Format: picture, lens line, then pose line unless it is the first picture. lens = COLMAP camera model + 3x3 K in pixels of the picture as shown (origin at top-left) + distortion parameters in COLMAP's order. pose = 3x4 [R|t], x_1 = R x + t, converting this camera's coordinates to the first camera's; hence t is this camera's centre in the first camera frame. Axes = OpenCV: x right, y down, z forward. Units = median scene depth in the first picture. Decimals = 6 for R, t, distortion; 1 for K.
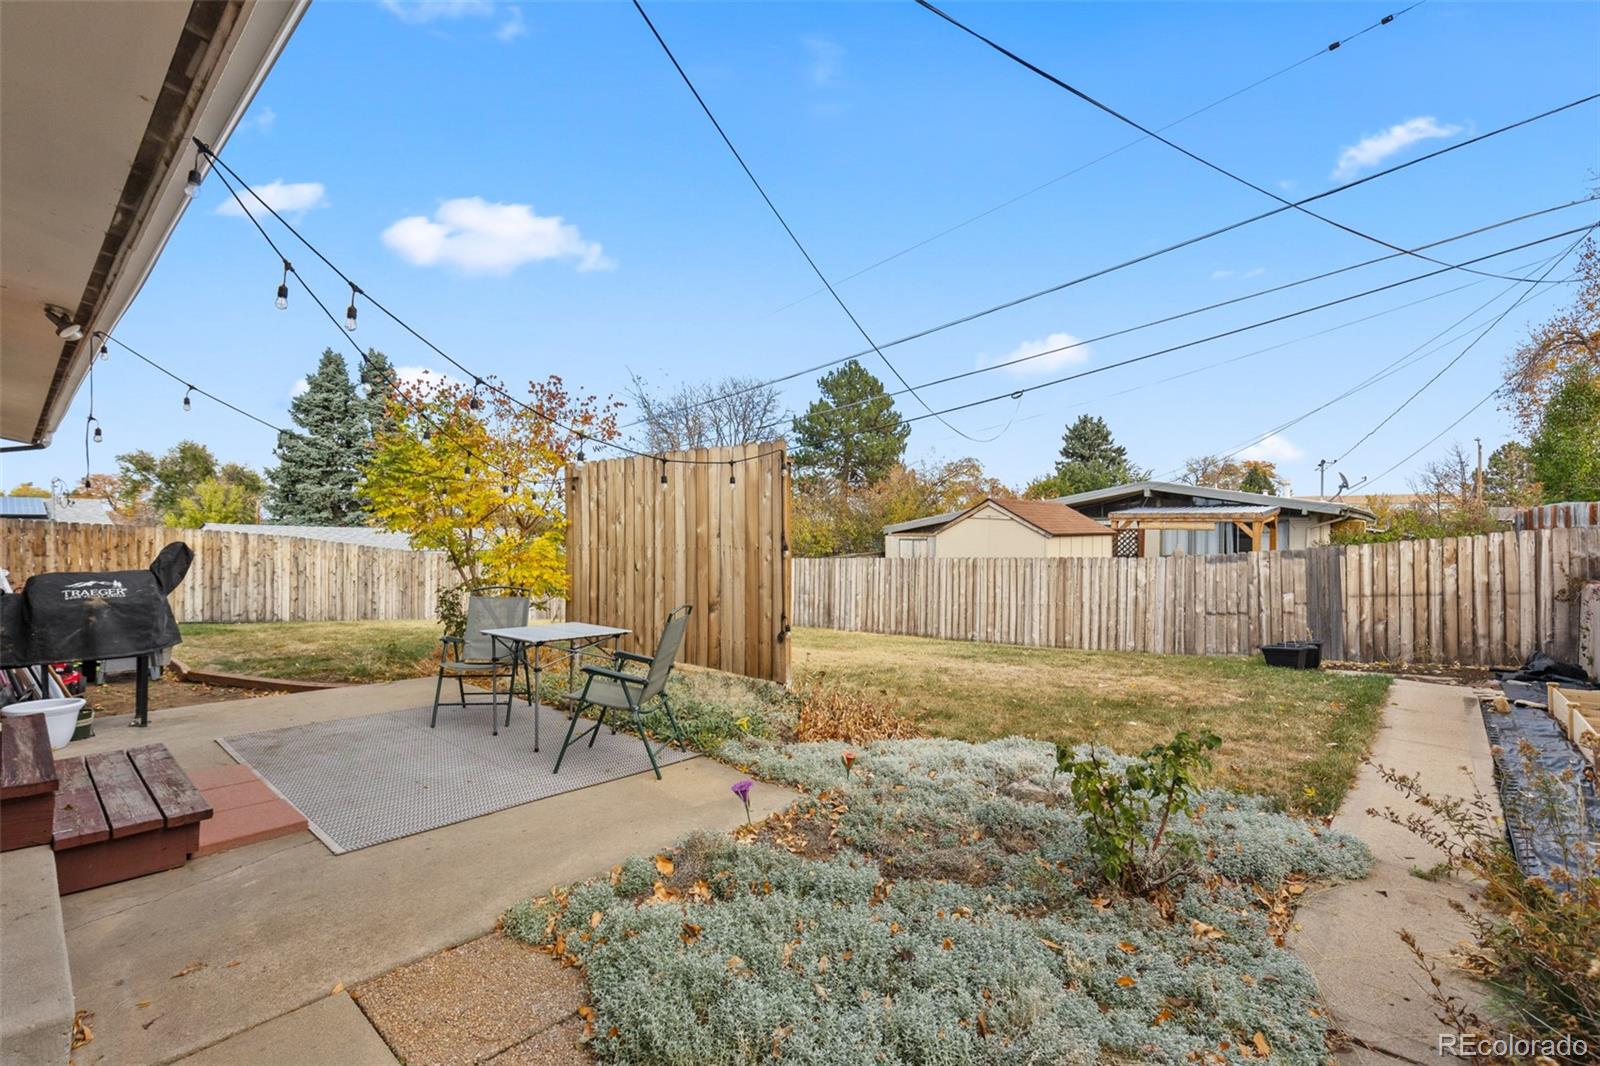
lens RADIAL K [[718.4, 0, 805.0], [0, 718.4, 537.1], [0, 0, 1]] dist [0.004724, -0.000170]
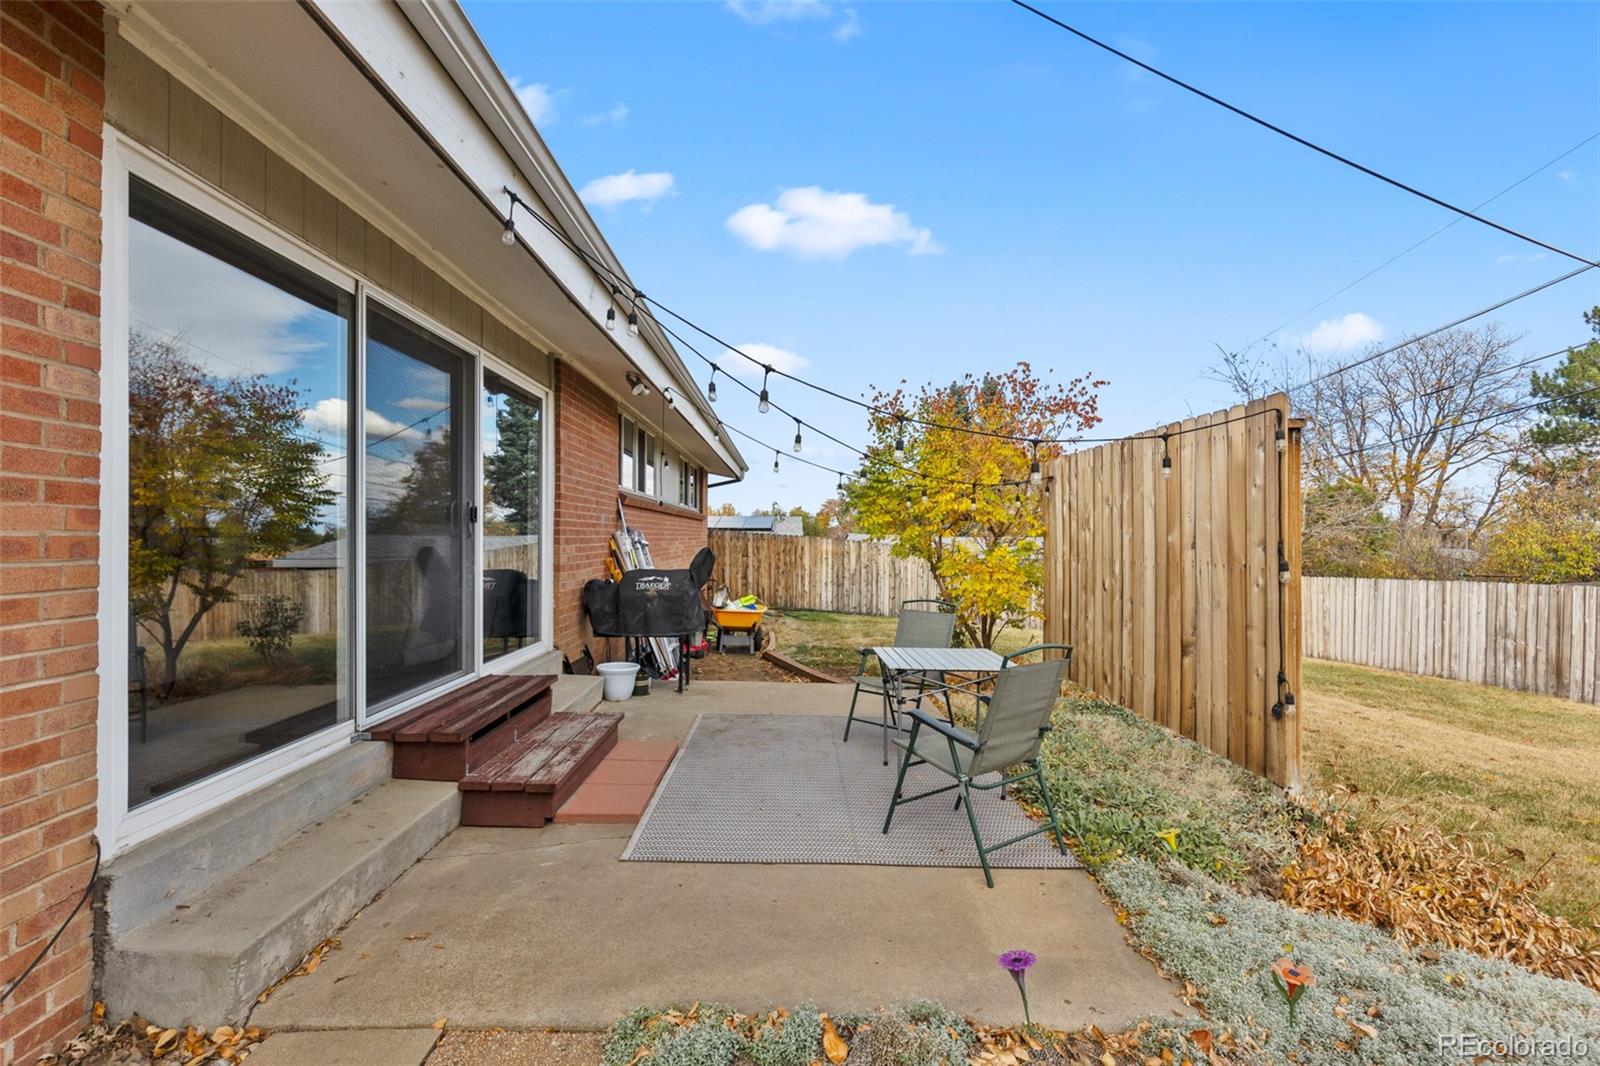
lens RADIAL K [[718.4, 0, 805.0], [0, 718.4, 537.1], [0, 0, 1]] dist [0.004724, -0.000170]
pose [[0.681468, -0.000182, -0.731848, 0.130952], [-0.009475, 0.999914, -0.009072, -0.001159], [0.731787, 0.013117, 0.681407, 0.252579]]
